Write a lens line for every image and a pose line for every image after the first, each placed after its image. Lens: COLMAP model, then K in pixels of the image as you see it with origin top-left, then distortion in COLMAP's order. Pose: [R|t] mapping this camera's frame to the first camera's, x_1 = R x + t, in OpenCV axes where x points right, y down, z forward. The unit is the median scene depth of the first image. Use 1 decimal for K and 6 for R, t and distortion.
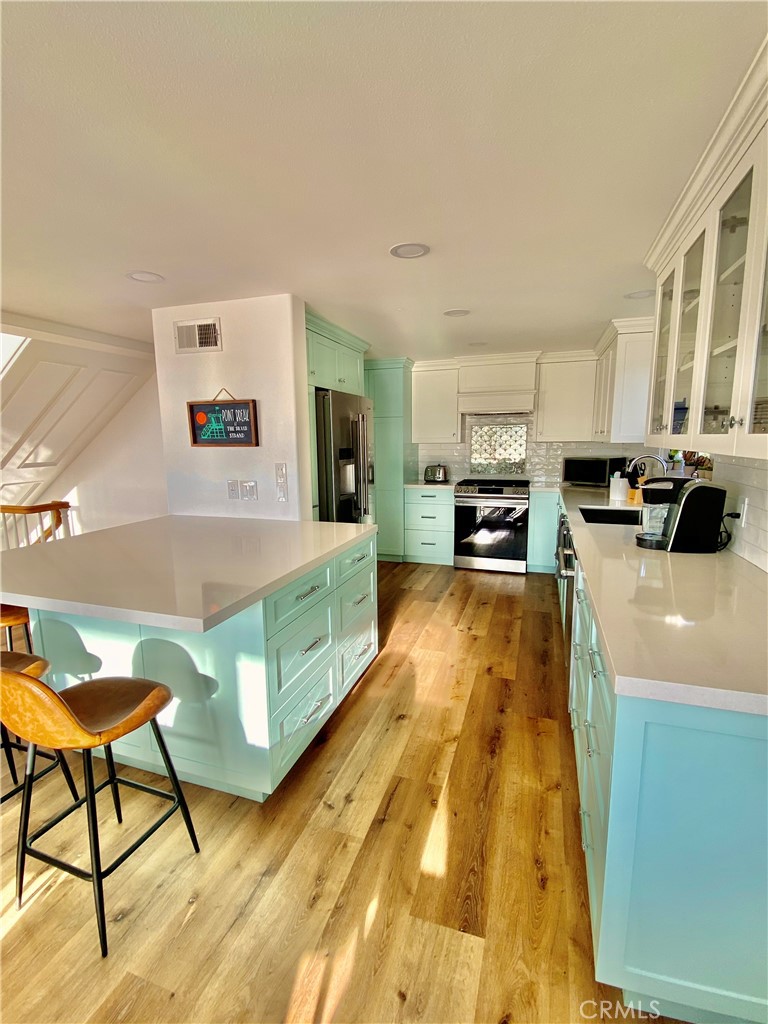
lens RADIAL K [[459.3, 0, 384.0], [0, 459.3, 512.0], [0, 0, 1]] dist [0.047821, -0.000119]
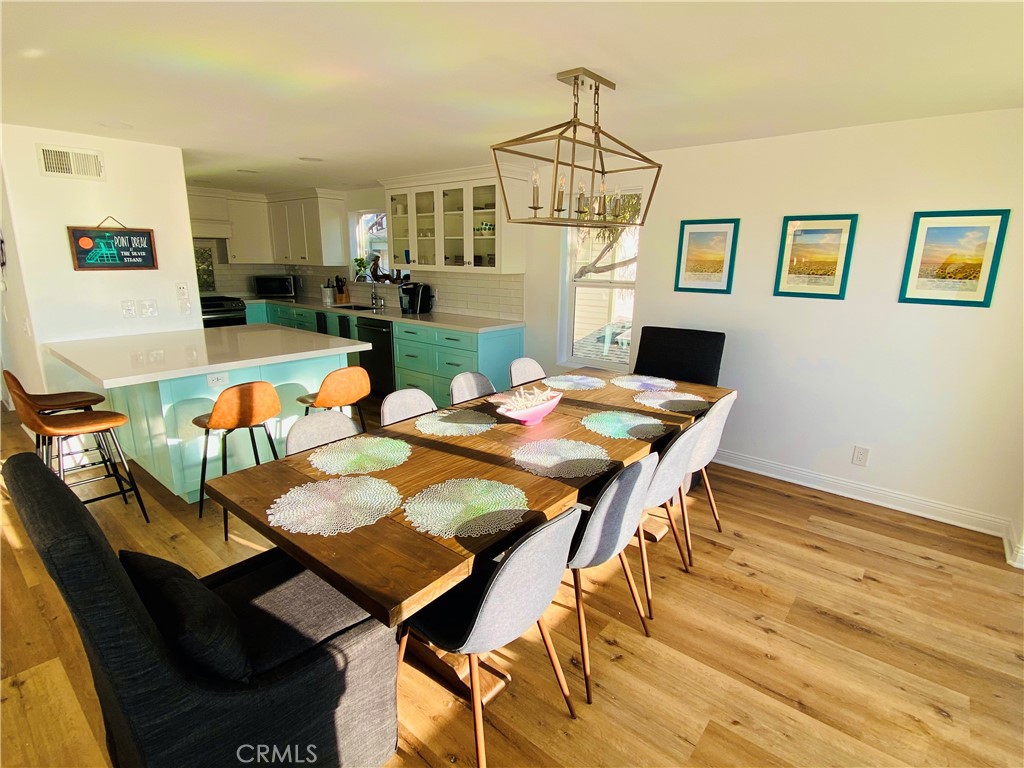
lens RADIAL K [[507.6, 0, 512.0], [0, 507.6, 384.0], [0, 0, 1]] dist [0.027263, -0.025216]
pose [[0.369329, -0.212010, 0.904791, -0.921562], [0.130168, 0.975832, 0.175523, 0.023710], [-0.920137, 0.052949, 0.388000, -0.246059]]
